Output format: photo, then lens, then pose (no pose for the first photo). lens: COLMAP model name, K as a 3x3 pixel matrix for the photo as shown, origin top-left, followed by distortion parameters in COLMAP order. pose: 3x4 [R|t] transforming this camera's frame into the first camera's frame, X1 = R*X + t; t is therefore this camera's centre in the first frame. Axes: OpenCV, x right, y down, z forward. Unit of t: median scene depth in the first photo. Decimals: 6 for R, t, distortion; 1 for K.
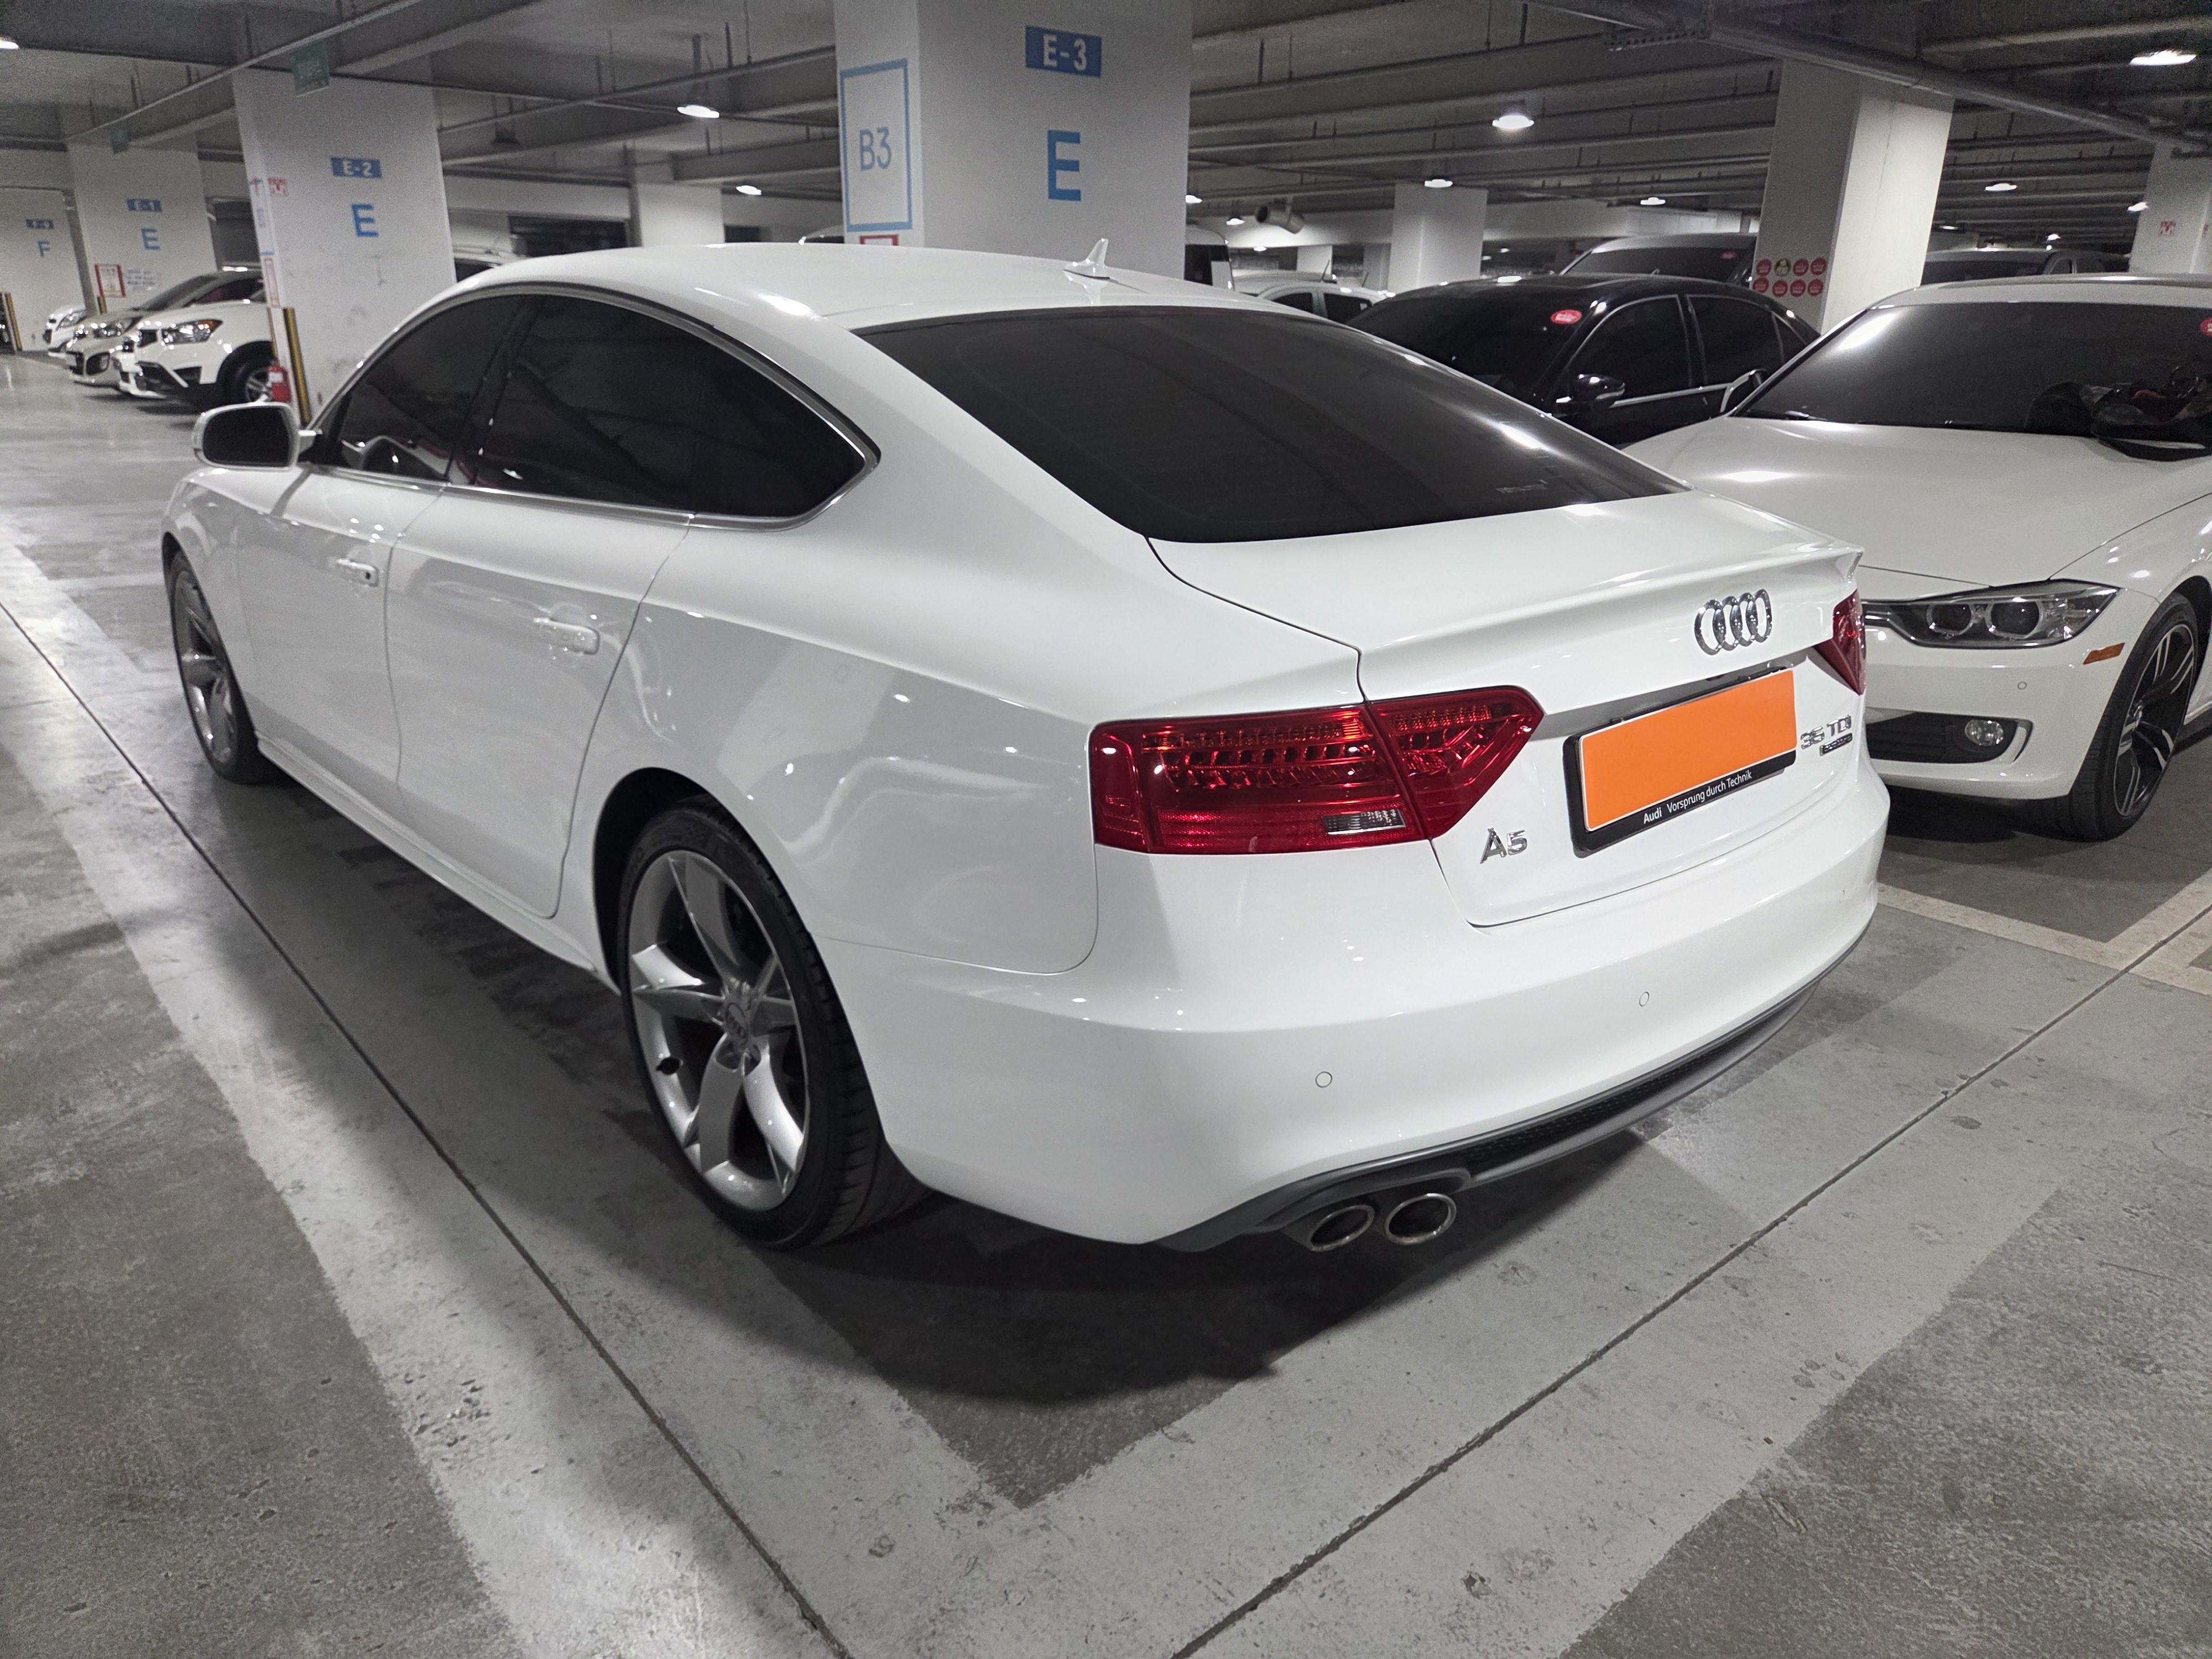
lens RADIAL K [[1500.5, 0, 1099.2], [0, 1500.5, 840.2], [0, 0, 1]] dist [0.058536, -0.047732]
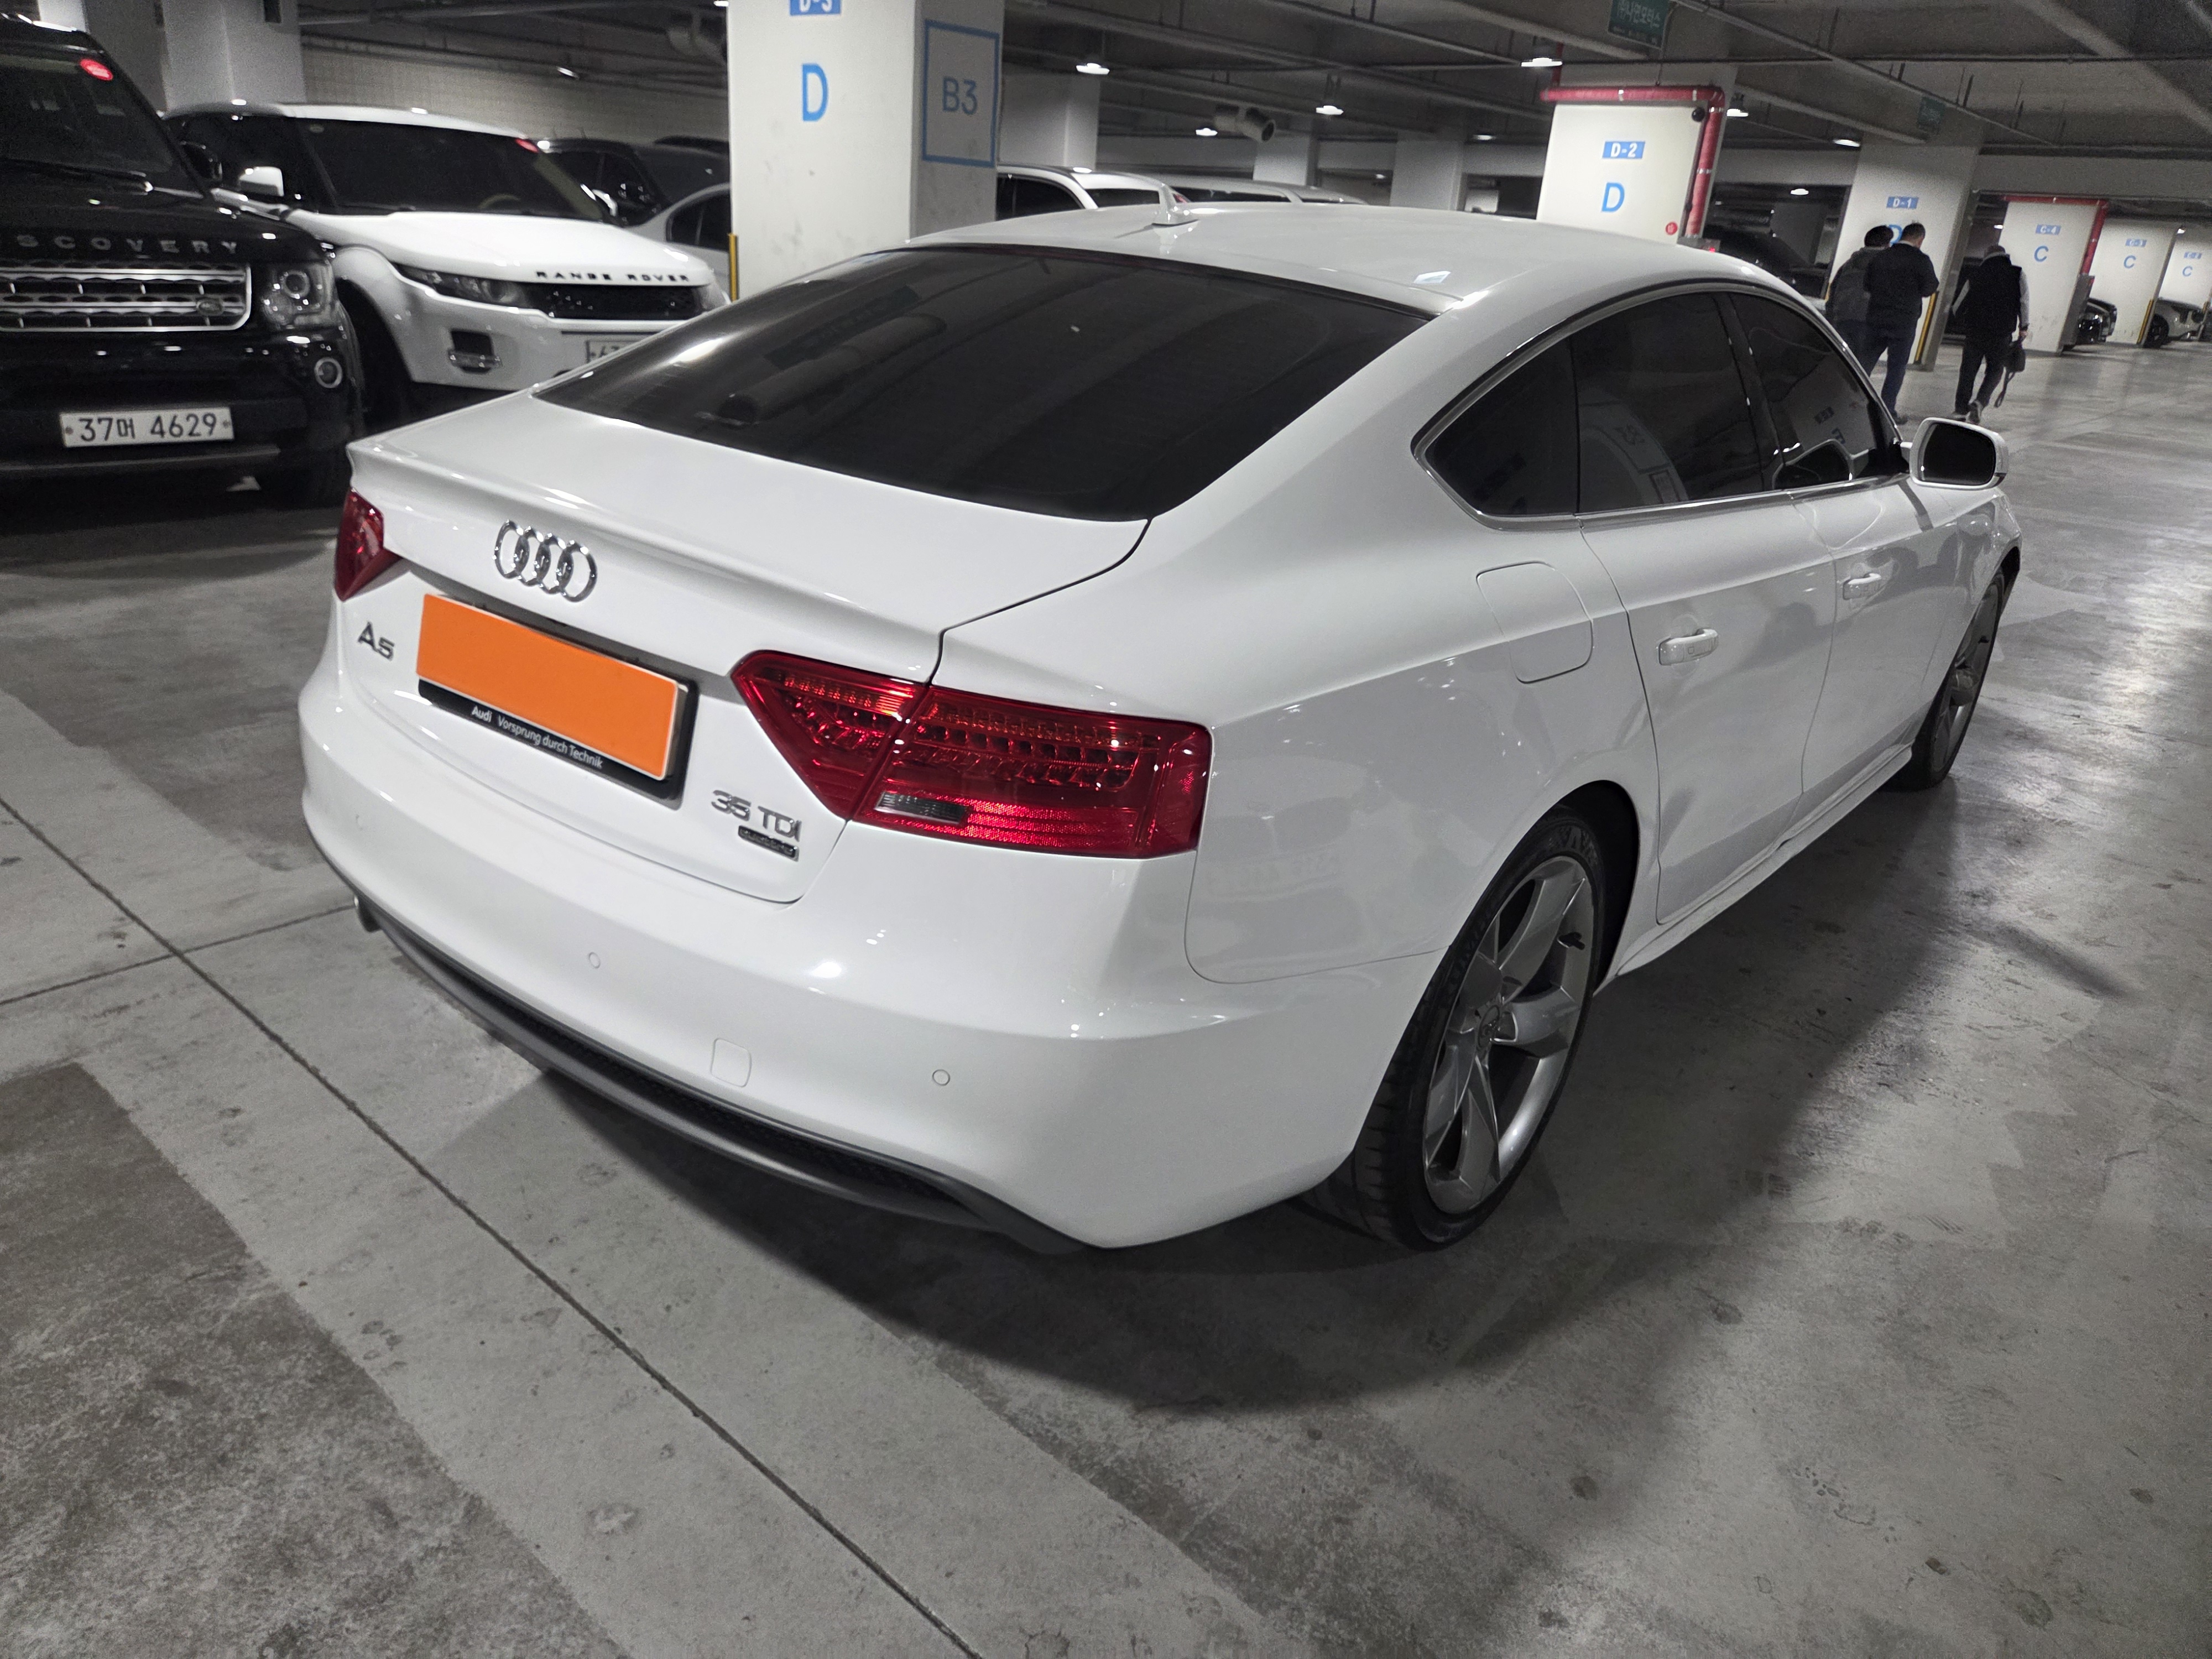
lens RADIAL K [[1467.6, 0, 1081.3], [0, 1467.6, 830.6], [0, 0, 1]] dist [0.056839, -0.055035]
pose [[0.152947, 0.376237, -0.913812, 0.885709], [-0.390141, 0.872570, 0.293958, -0.256519], [0.907963, 0.311556, 0.280242, 0.728235]]
